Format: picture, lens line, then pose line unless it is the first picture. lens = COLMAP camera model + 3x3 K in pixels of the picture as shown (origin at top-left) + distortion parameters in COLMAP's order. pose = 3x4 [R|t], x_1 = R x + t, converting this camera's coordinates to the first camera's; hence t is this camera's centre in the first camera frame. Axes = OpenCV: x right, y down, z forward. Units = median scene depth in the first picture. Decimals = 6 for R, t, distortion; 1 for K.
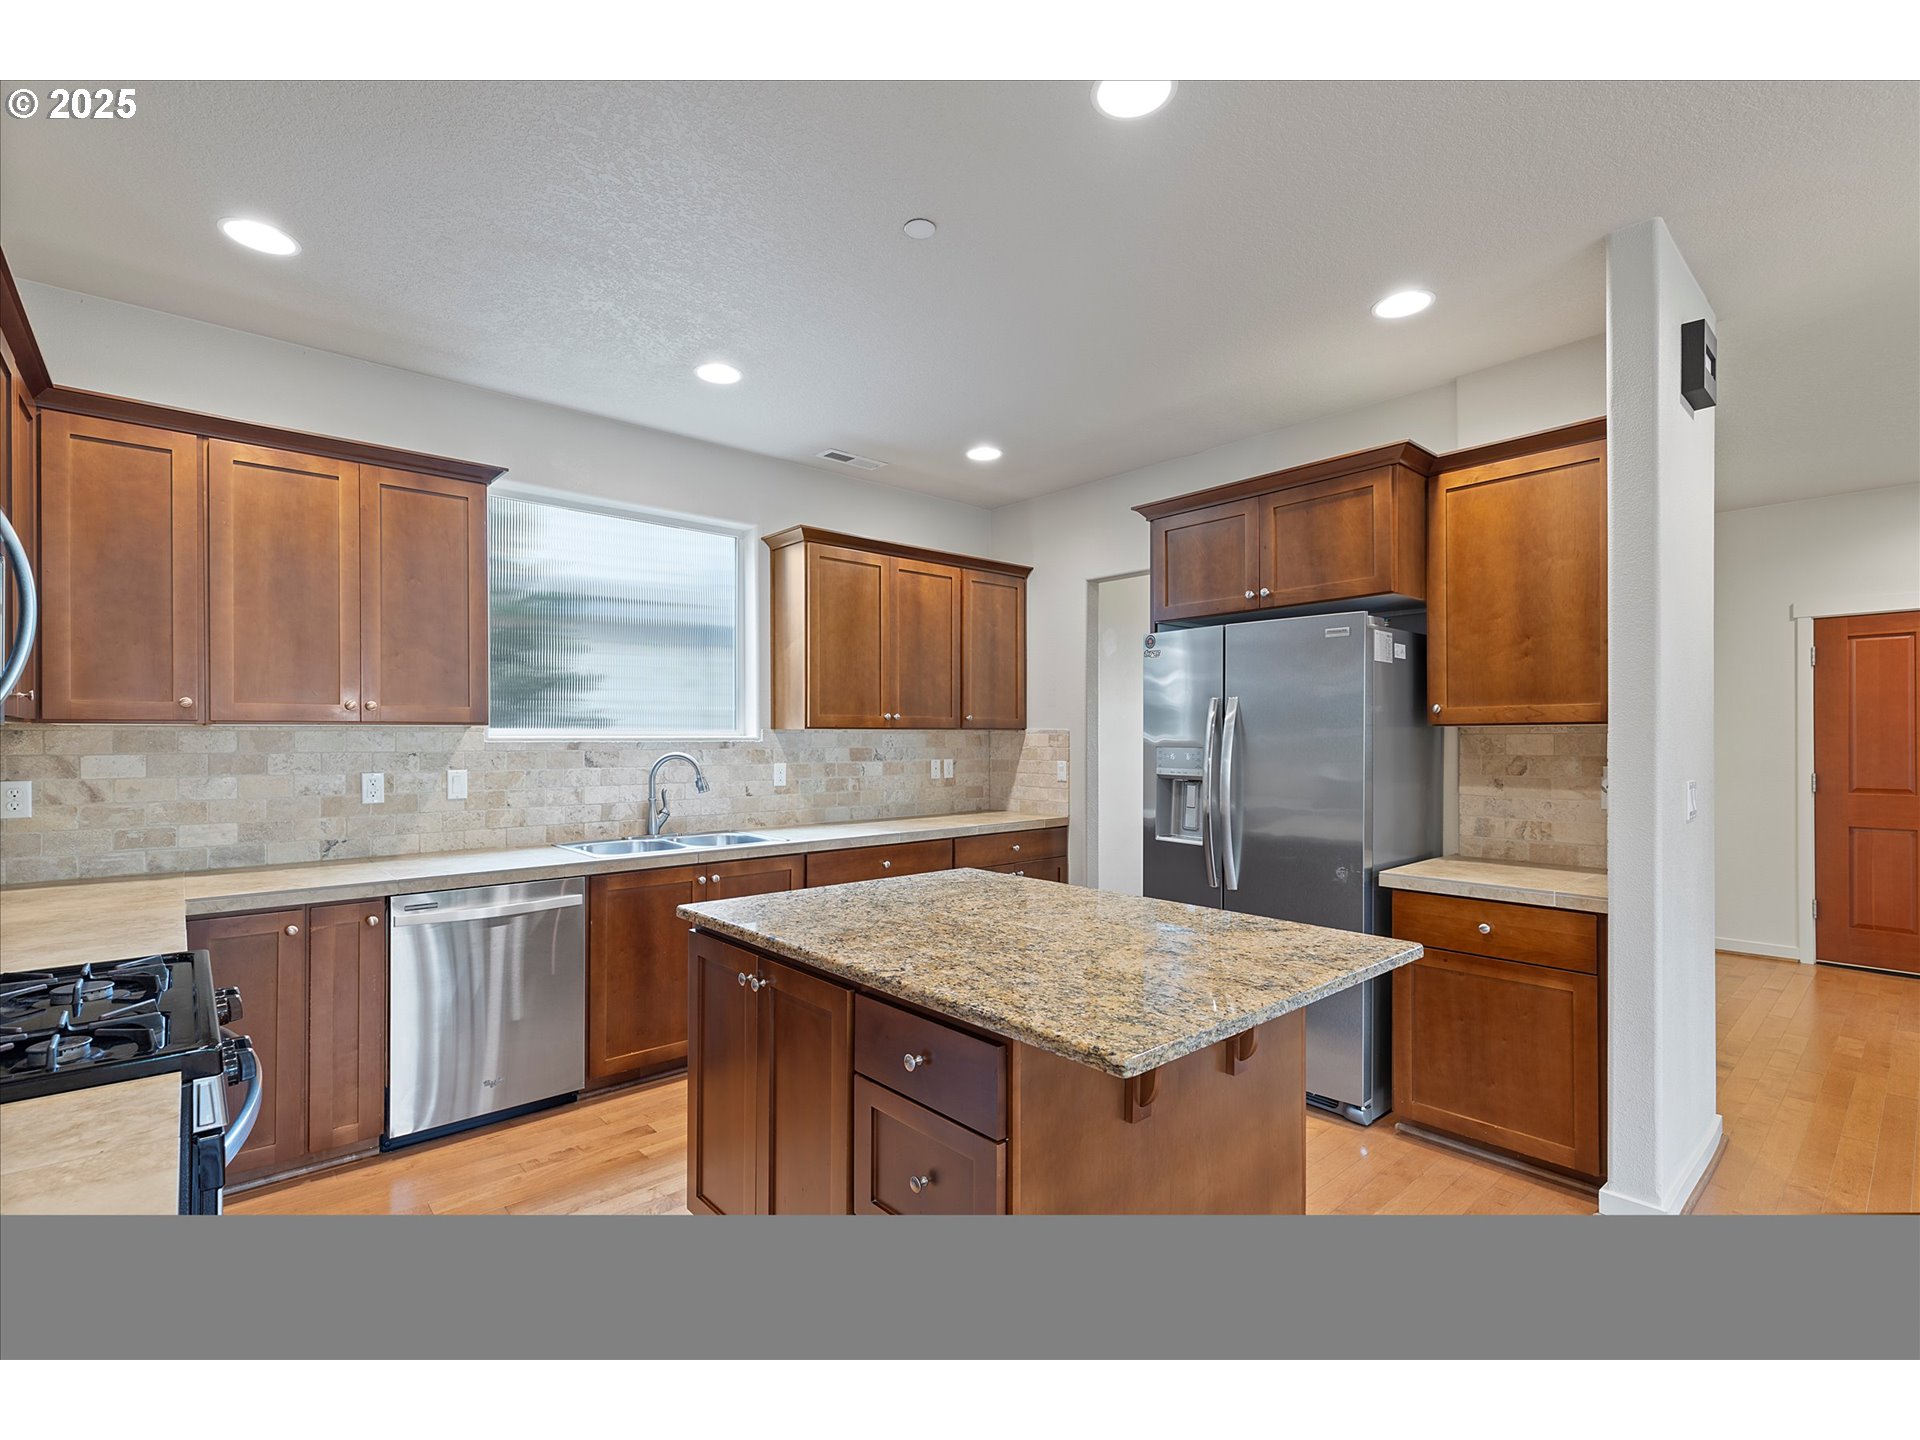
lens RADIAL K [[876.8, 0, 957.4], [0, 876.8, 728.1], [0, 0, 1]] dist [0.012143, -0.002866]
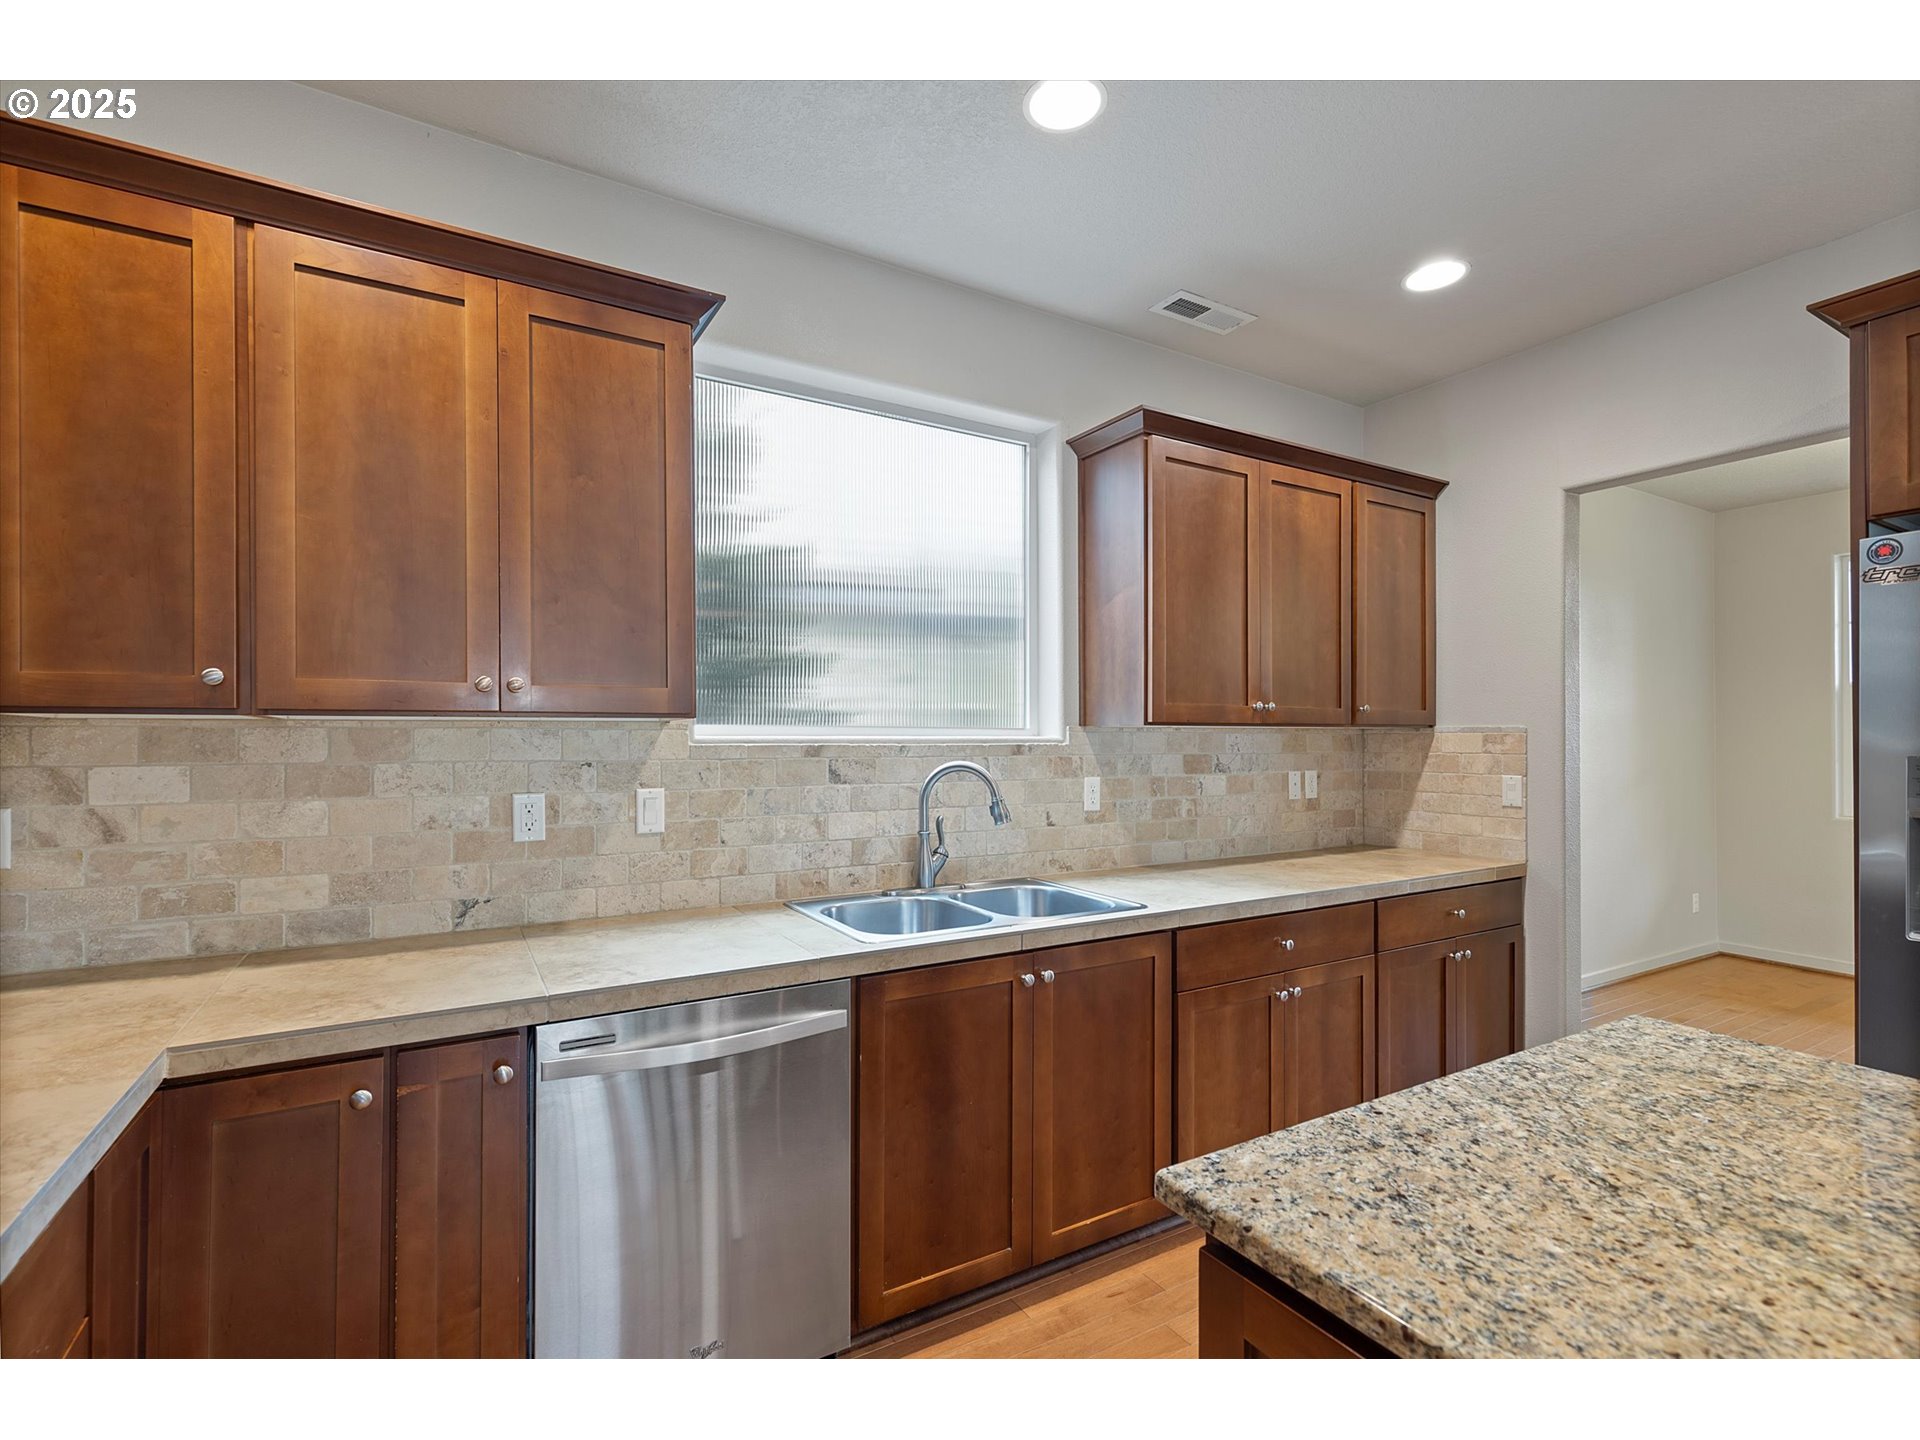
lens RADIAL K [[876.8, 0, 957.6], [0, 876.8, 730.7], [0, 0, 1]] dist [0.012143, -0.002866]
pose [[0.981944, -0.001368, -0.189166, -0.239737], [0.001640, 0.999998, 0.001282, 0.004907], [0.189164, -0.001569, 0.981944, 0.436652]]
